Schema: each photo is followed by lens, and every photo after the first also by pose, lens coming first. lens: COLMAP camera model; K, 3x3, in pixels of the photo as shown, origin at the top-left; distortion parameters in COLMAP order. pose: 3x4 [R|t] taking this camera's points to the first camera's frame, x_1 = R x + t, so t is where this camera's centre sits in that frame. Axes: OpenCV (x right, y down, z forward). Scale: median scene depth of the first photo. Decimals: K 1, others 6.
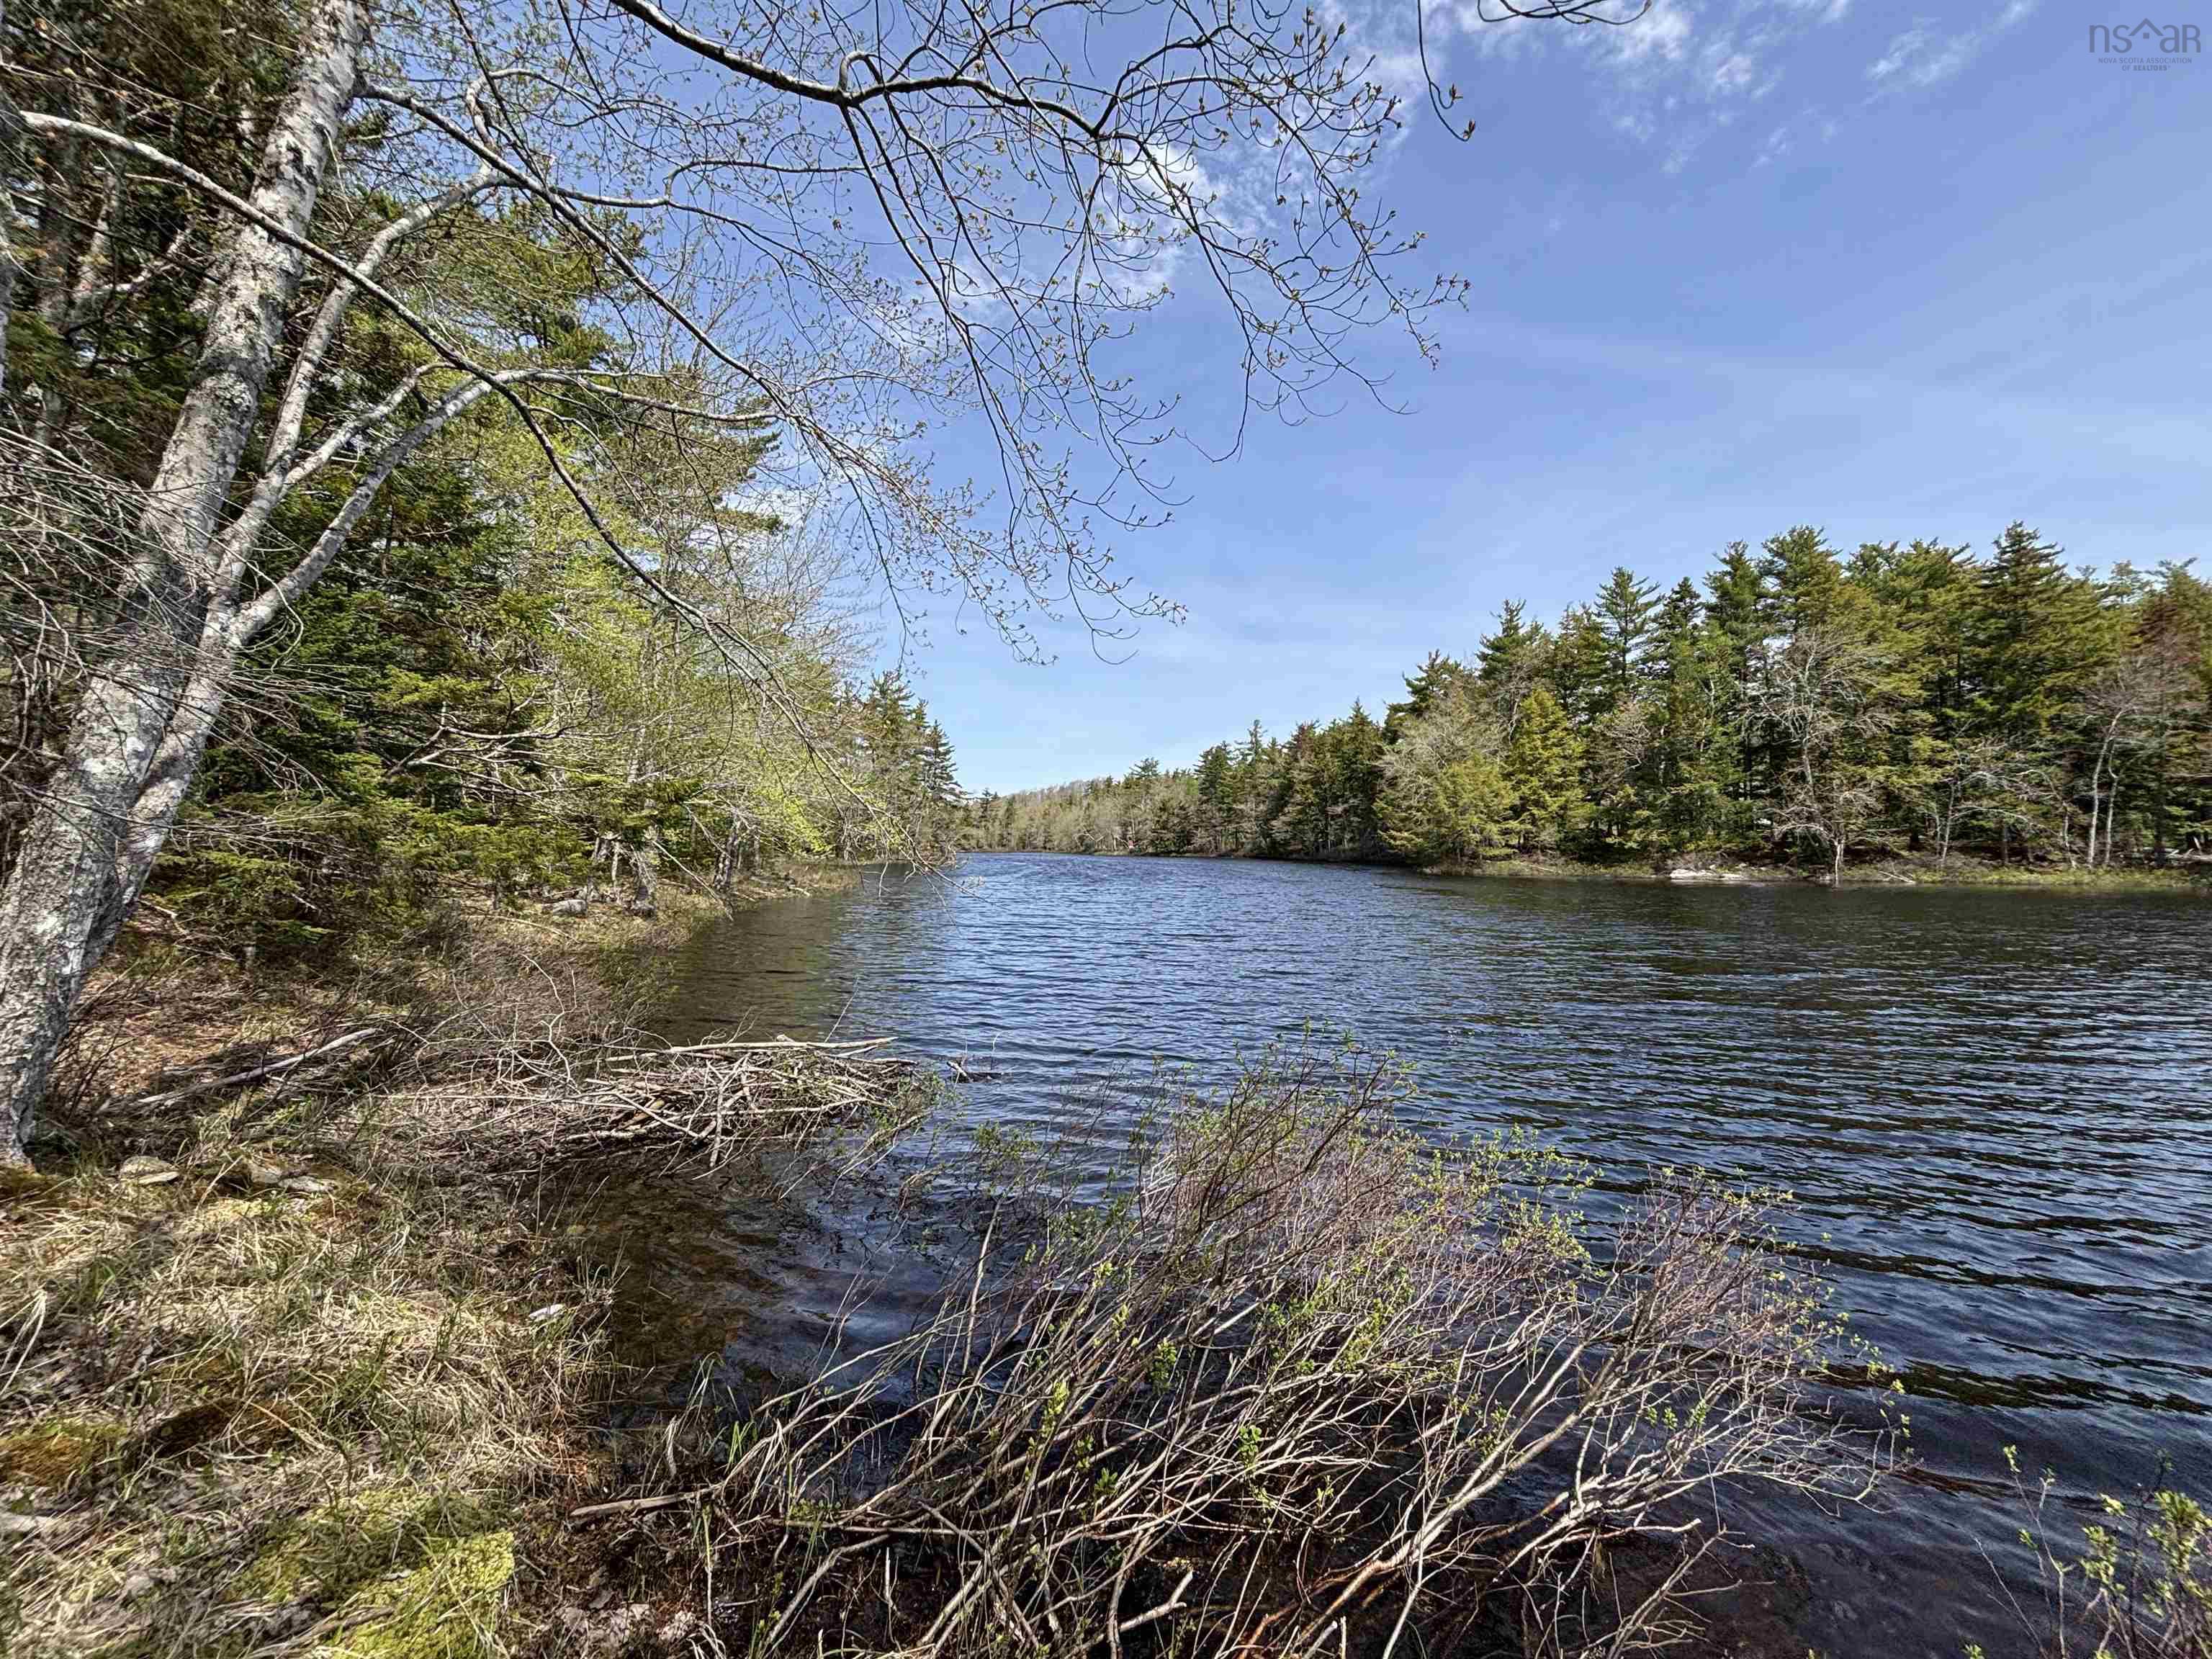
lens RADIAL K [[870.8, 0, 1111.1], [0, 870.8, 825.9], [0, 0, 1]] dist [-0.009586, 0.000105]
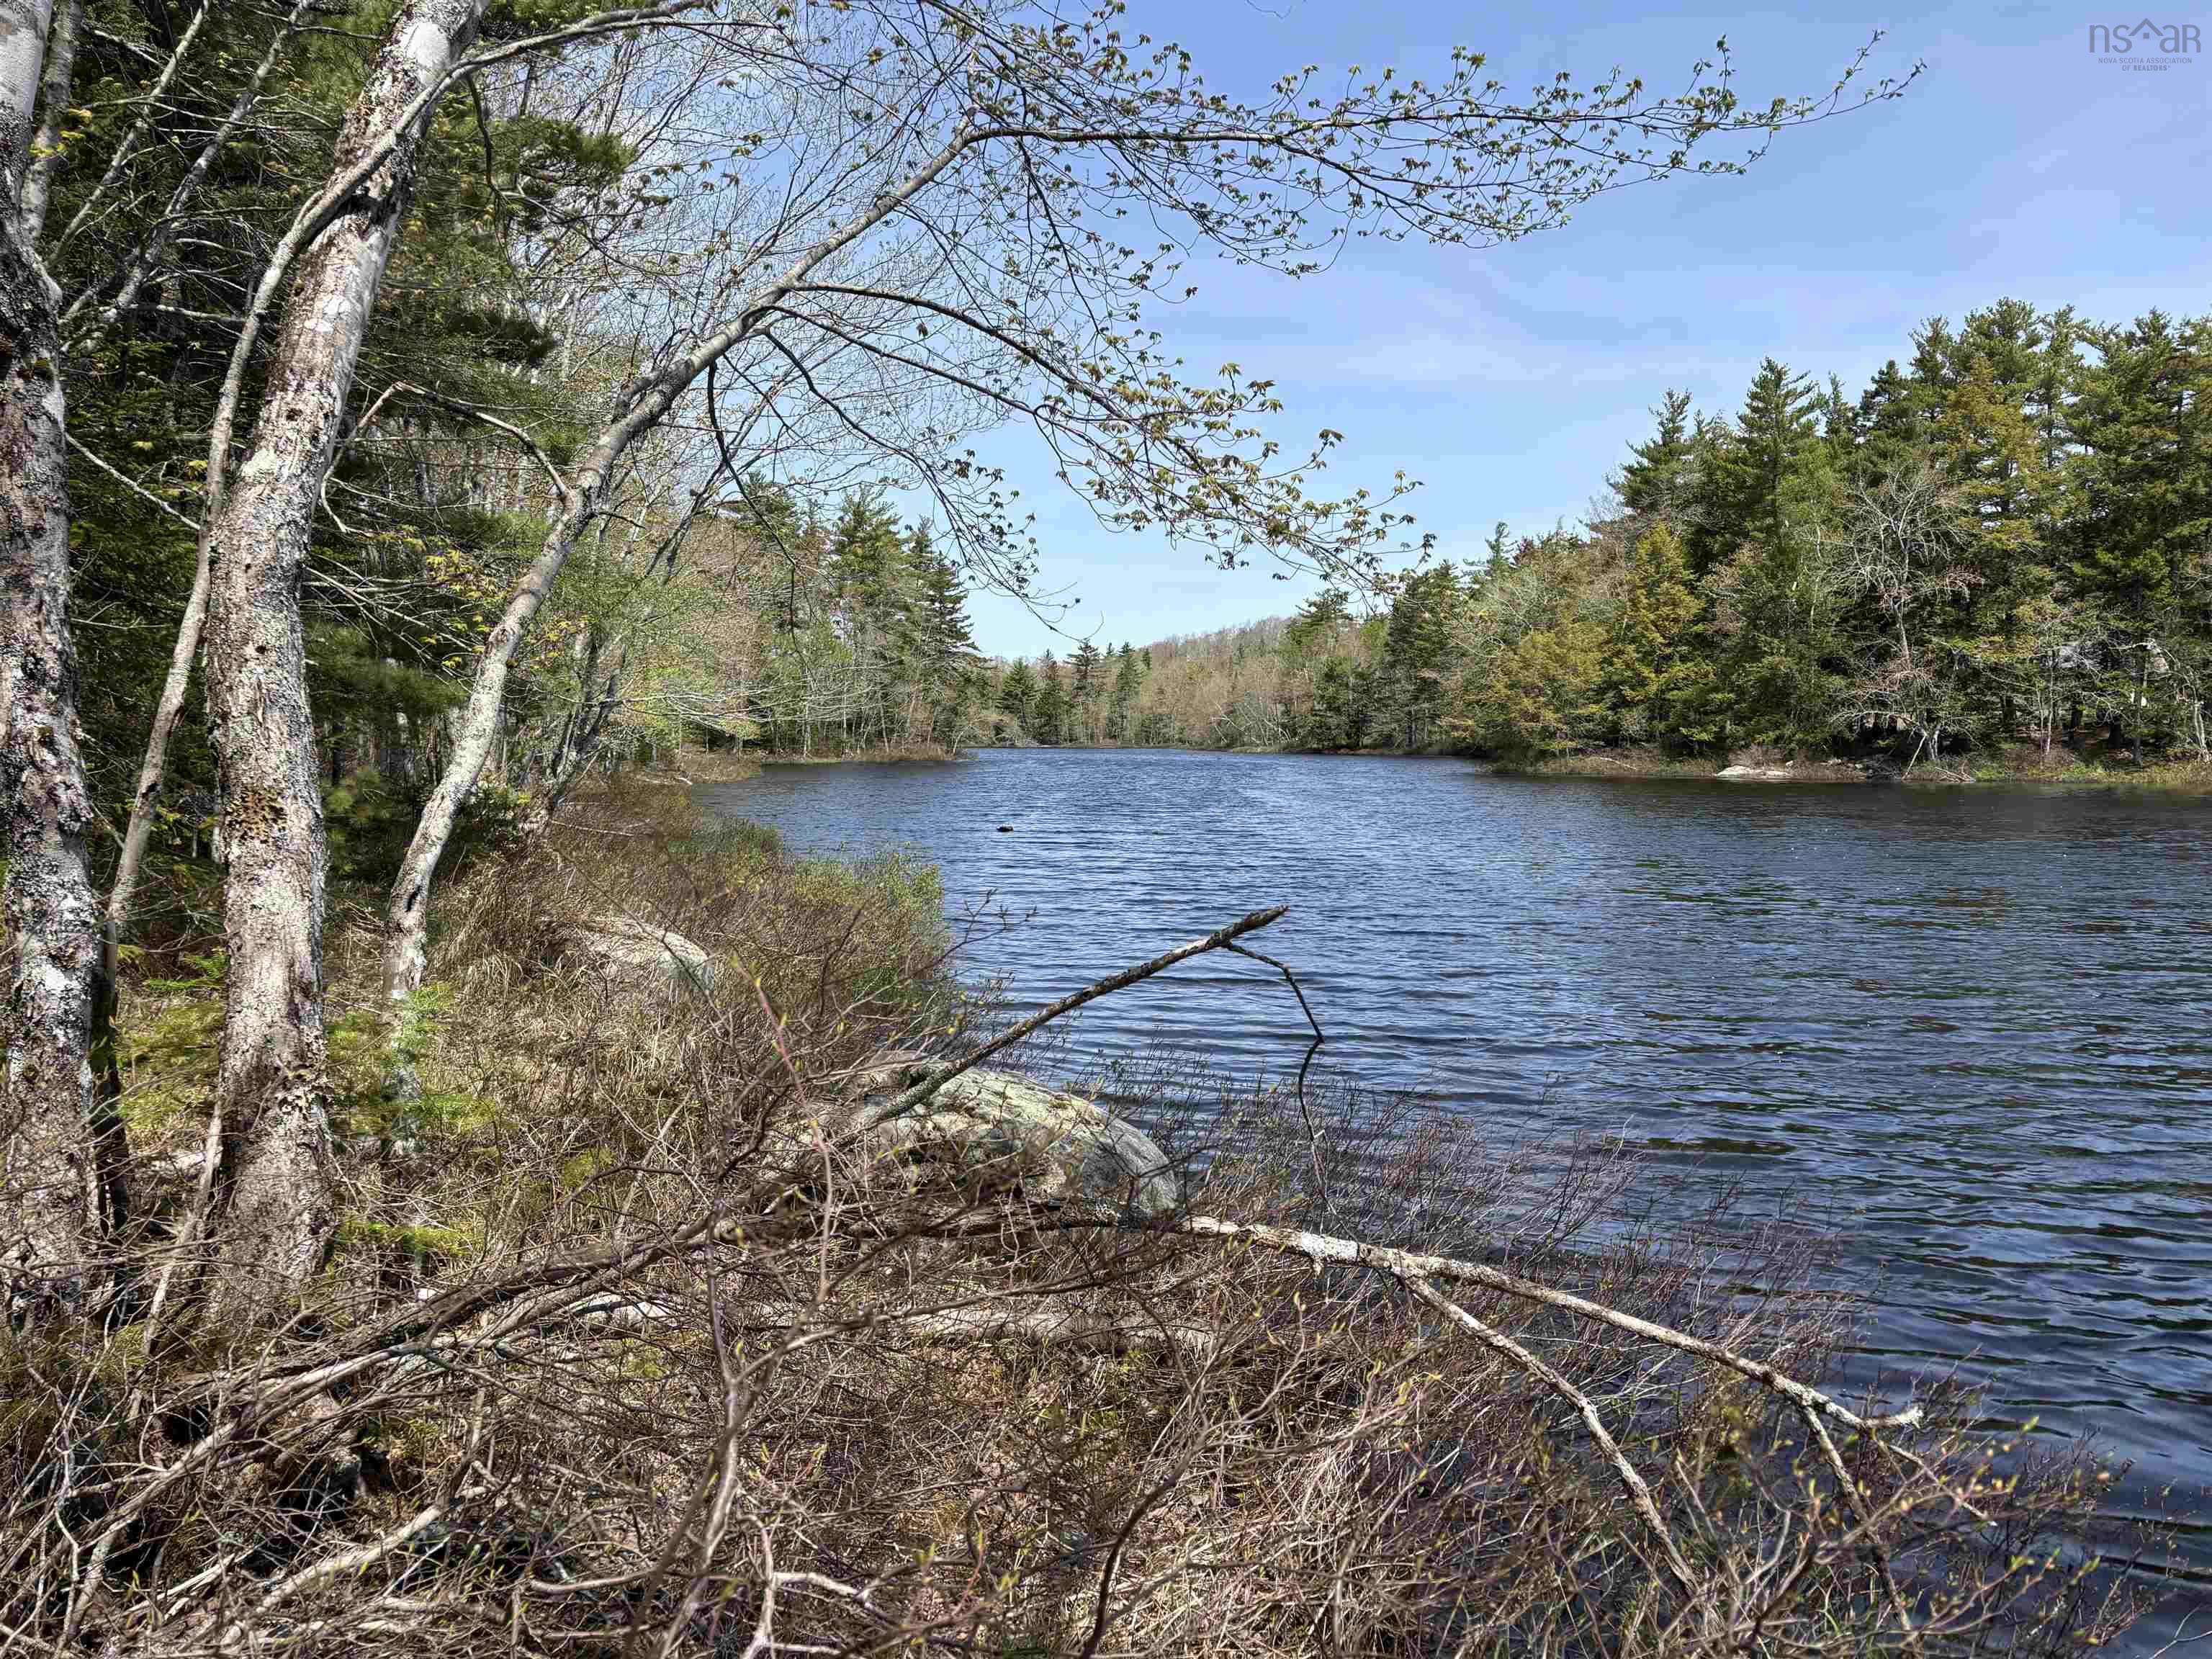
lens RADIAL K [[1630.3, 0, 1106.0], [0, 1630.3, 829.5], [0, 0, 1]] dist [0.010103, 0.004763]
pose [[0.986991, 0.009982, -0.160463, 0.290335], [0.002833, 0.996836, 0.079436, -0.011957], [0.160748, -0.078858, 0.983840, -0.555590]]
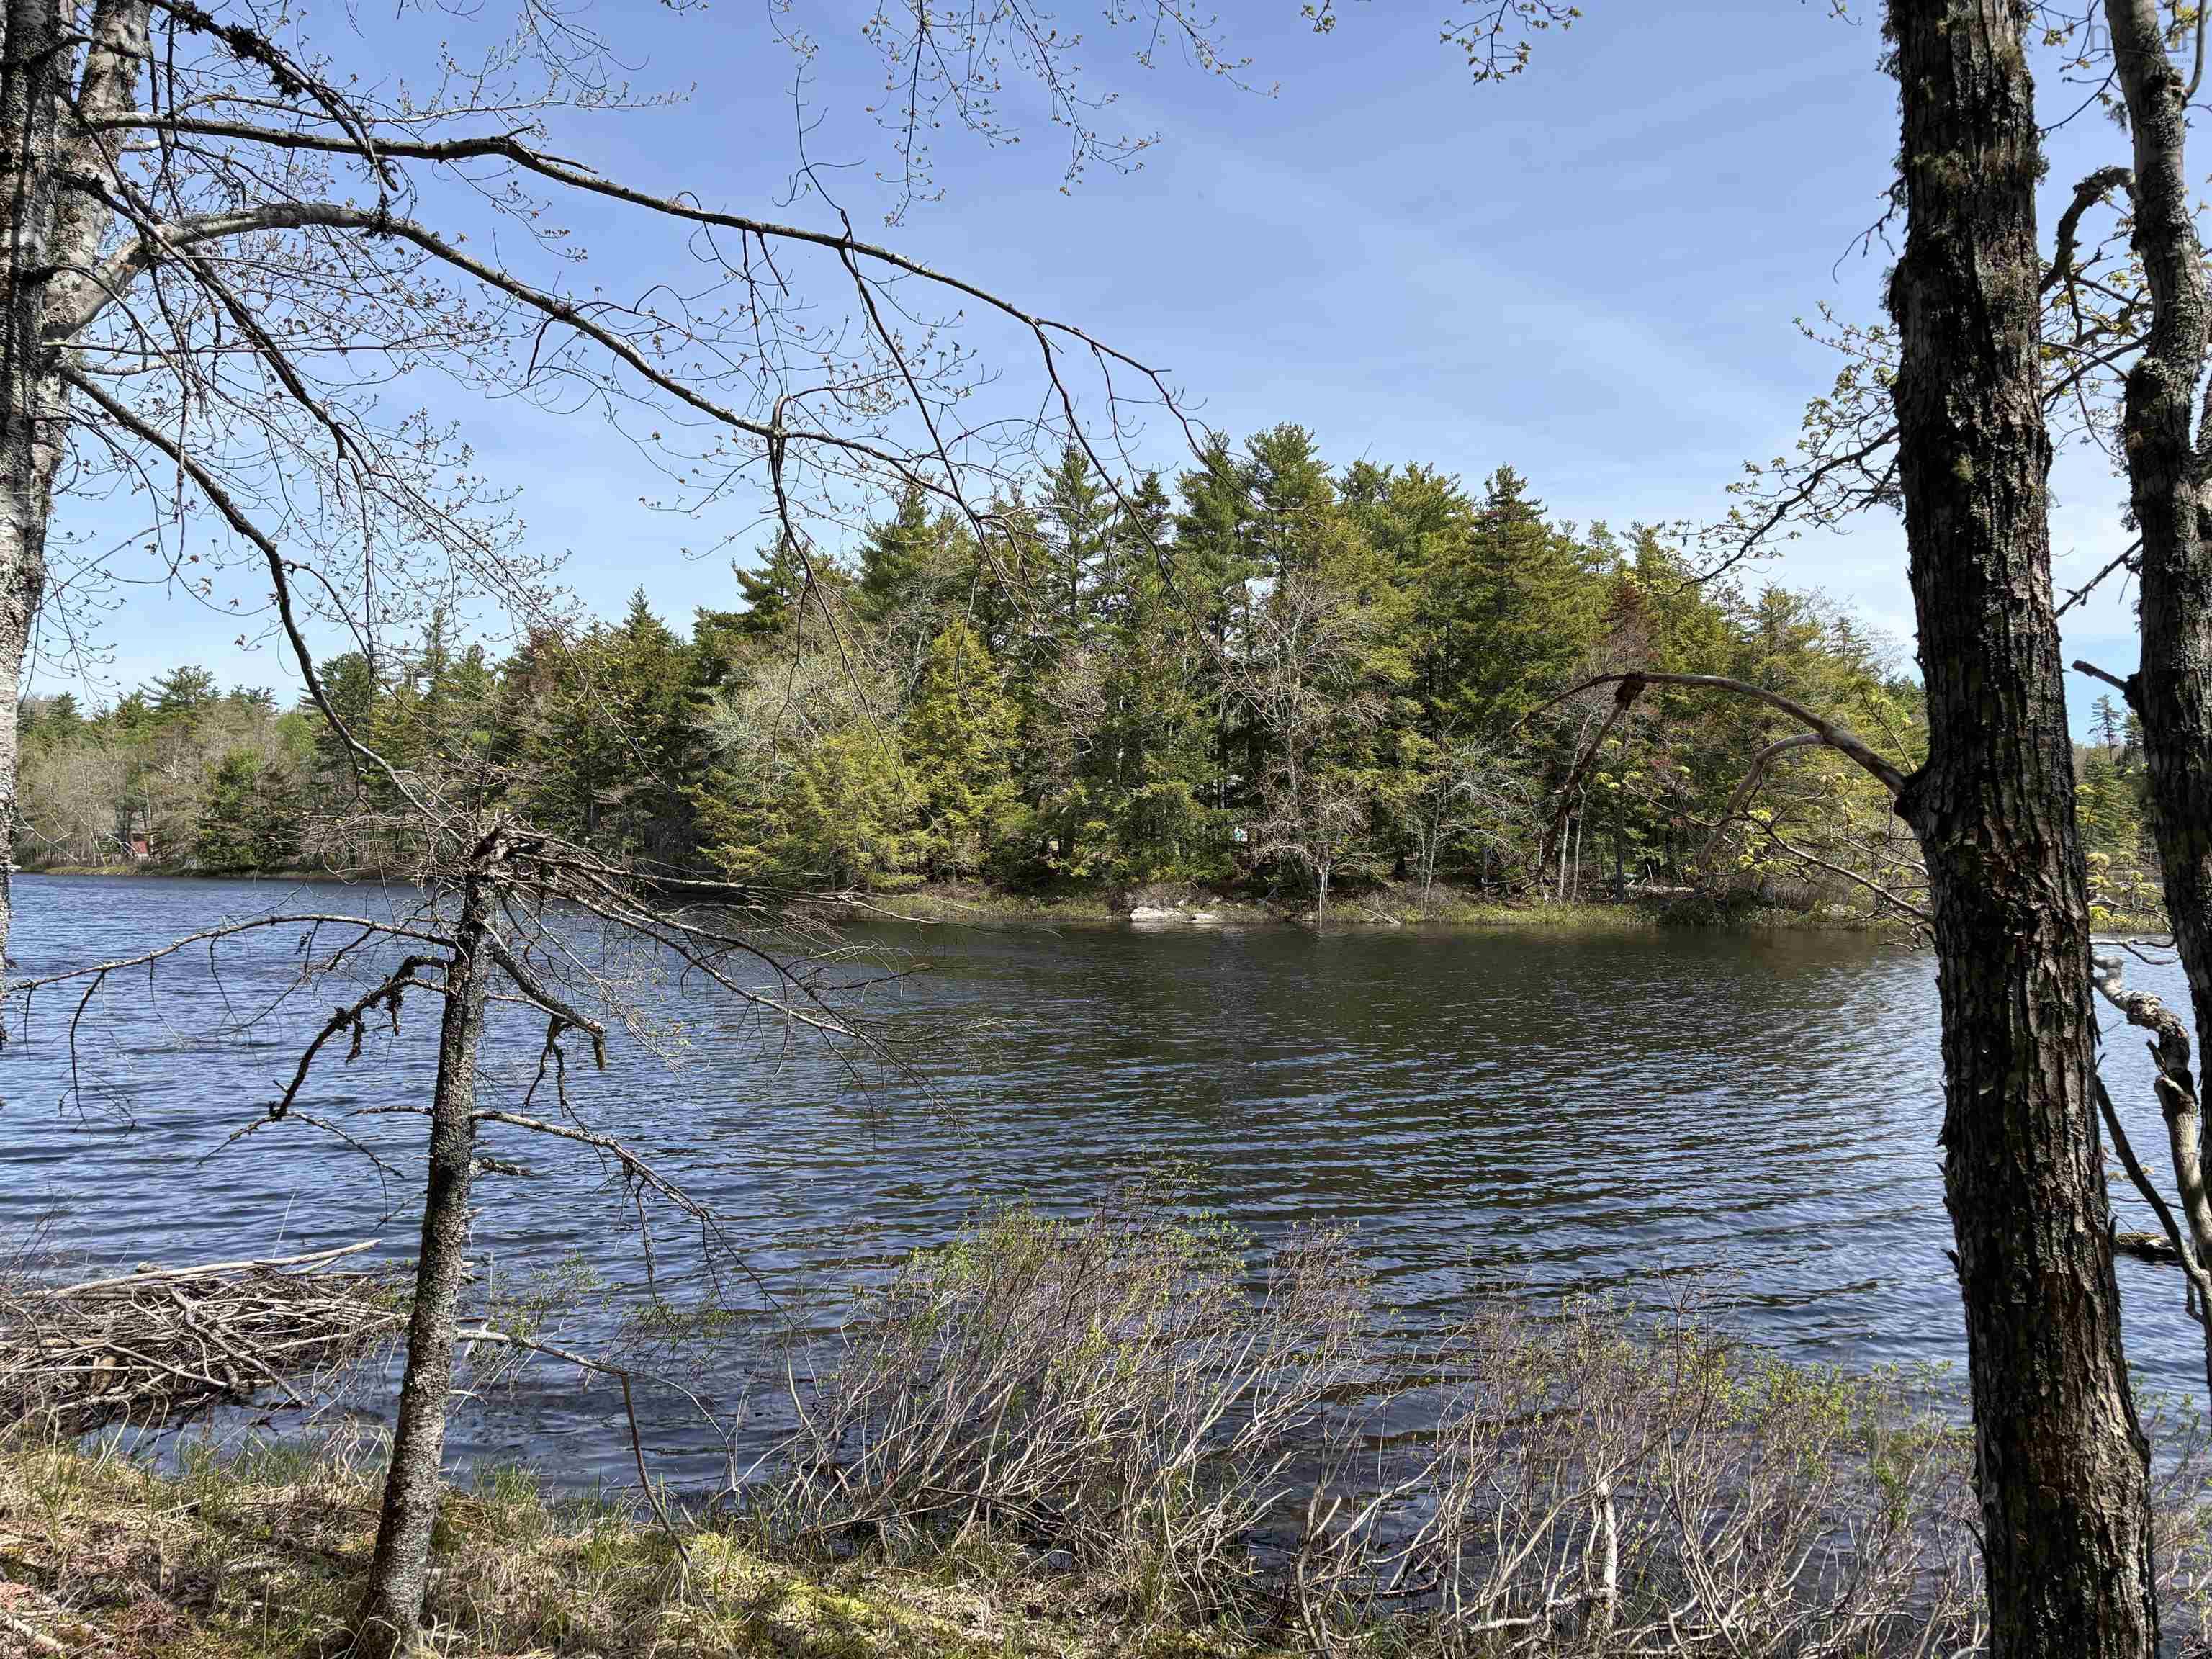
lens RADIAL K [[1630.3, 0, 1106.0], [0, 1630.3, 829.5], [0, 0, 1]] dist [0.010103, 0.004763]
pose [[0.841505, 0.013517, 0.540080, -0.063768], [-0.019492, 0.999796, 0.005348, -0.016591], [-0.539897, -0.015028, 0.841597, -0.068532]]
